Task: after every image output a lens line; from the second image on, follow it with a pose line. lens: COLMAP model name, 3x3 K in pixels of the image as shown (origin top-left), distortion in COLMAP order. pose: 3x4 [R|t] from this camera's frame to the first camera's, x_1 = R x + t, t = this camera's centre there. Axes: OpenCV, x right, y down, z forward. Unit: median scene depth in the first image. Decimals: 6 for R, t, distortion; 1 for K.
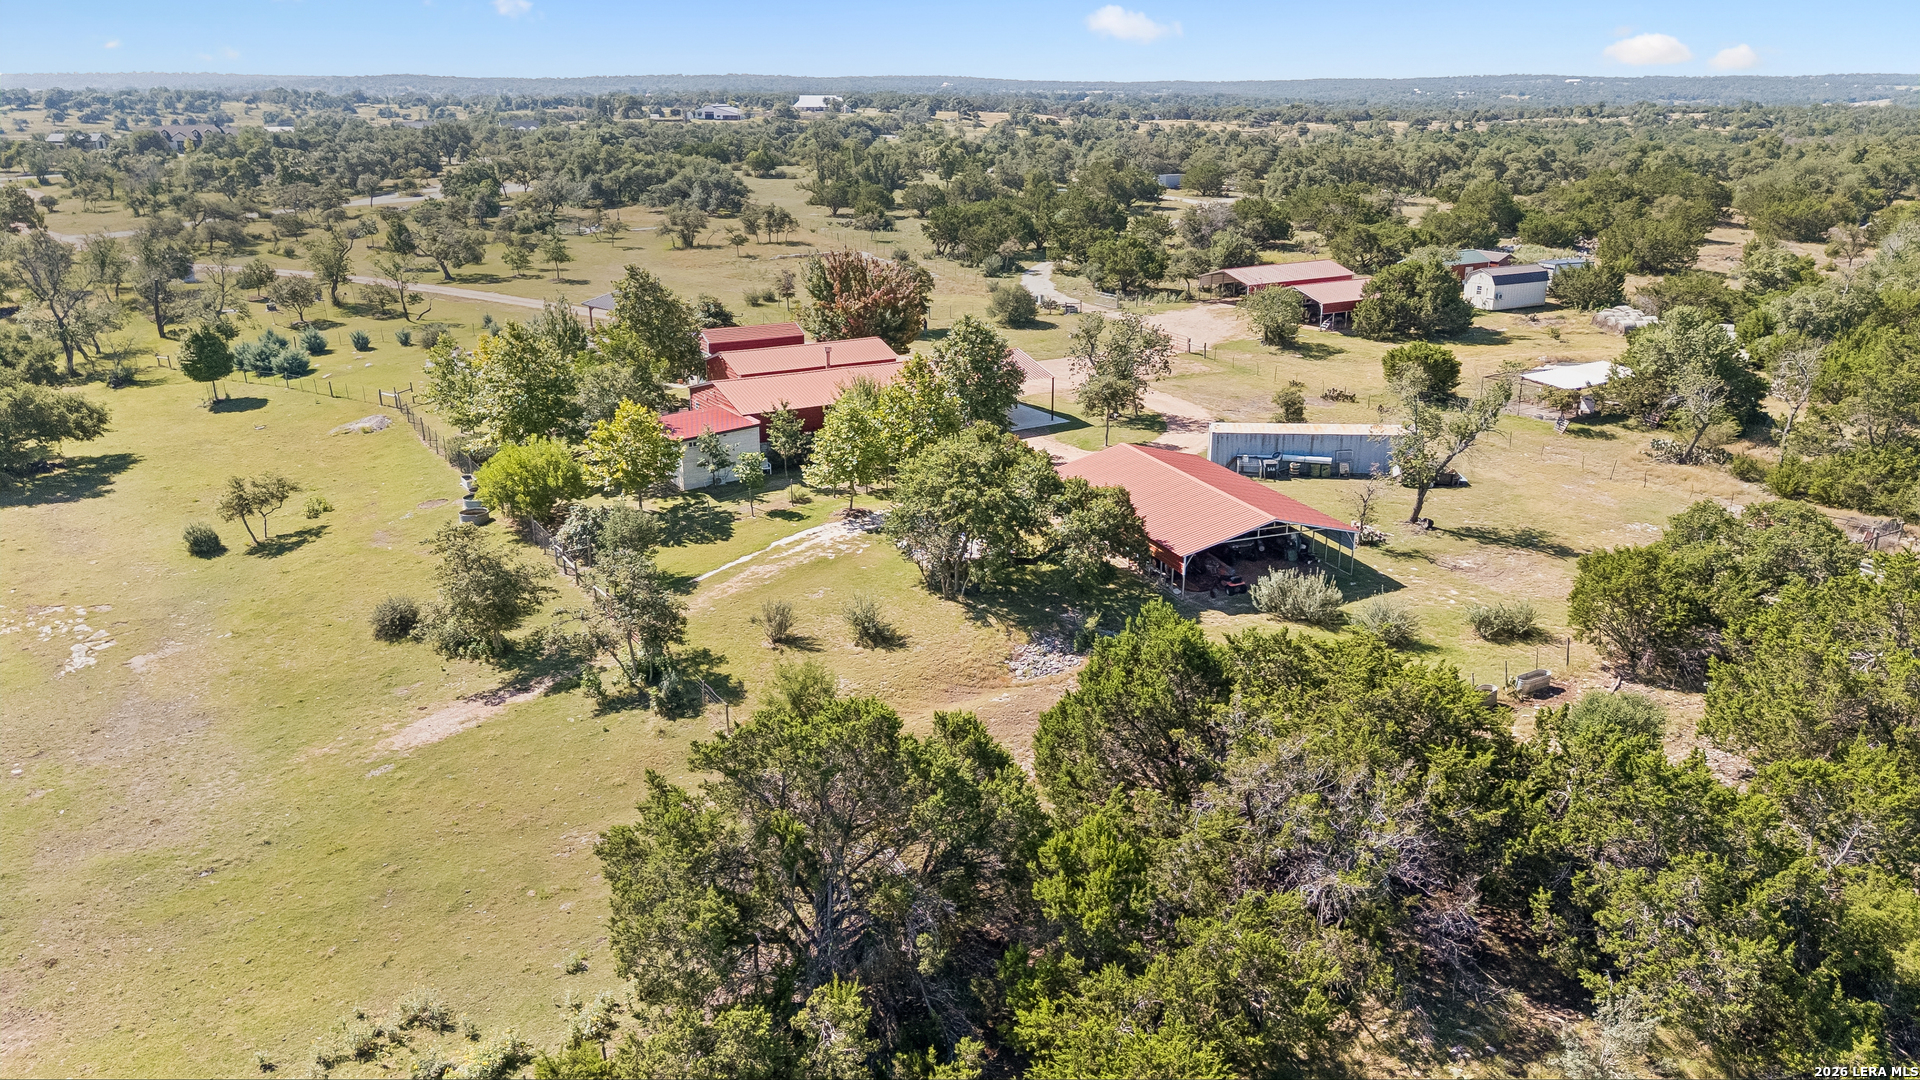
lens RADIAL K [[1444.4, 0, 960.0], [0, 1444.4, 540.0], [0, 0, 1]] dist [0.079473, -0.075282]
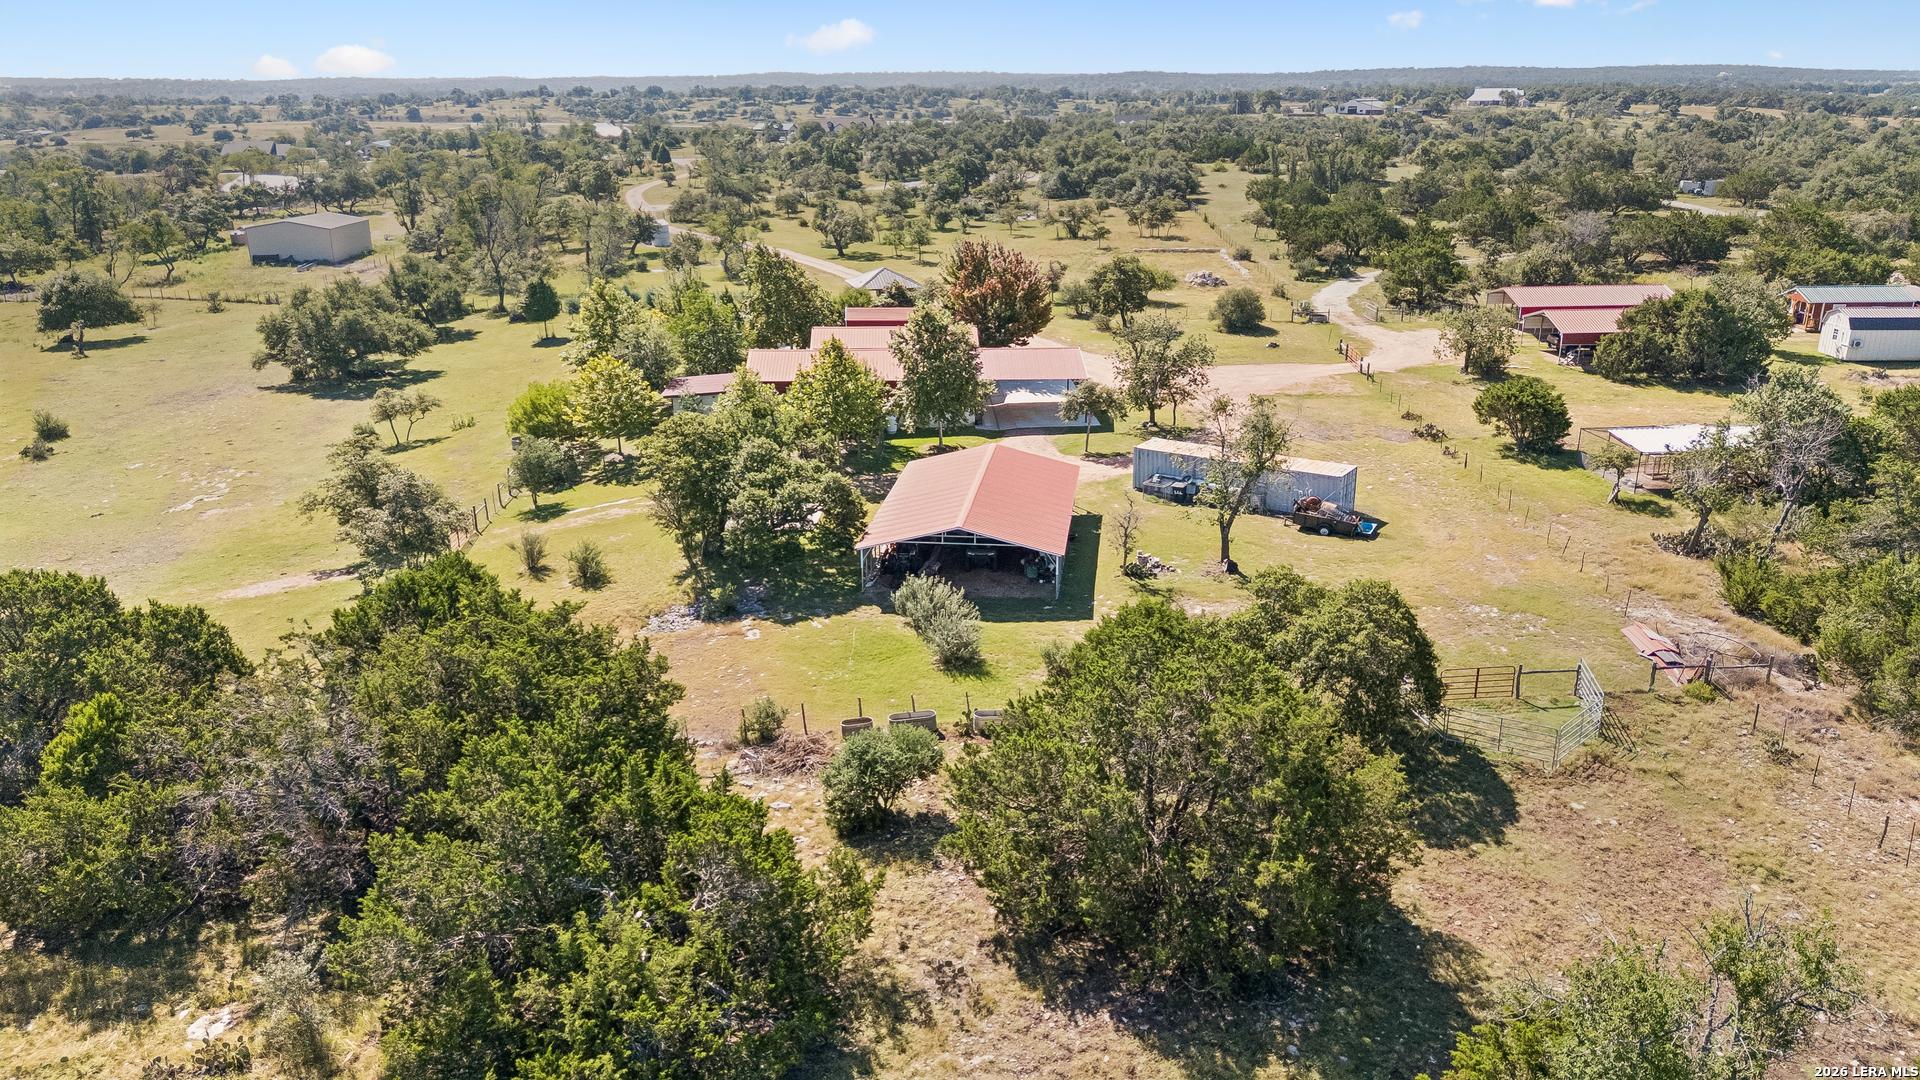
lens RADIAL K [[1444.4, 0, 960.0], [0, 1444.4, 540.0], [0, 0, 1]] dist [0.079473, -0.075282]
pose [[0.886139, 0.143140, -0.440759, 0.143384], [-0.141505, 0.989254, 0.036775, -0.009163], [0.441287, 0.029782, 0.896872, 0.026207]]
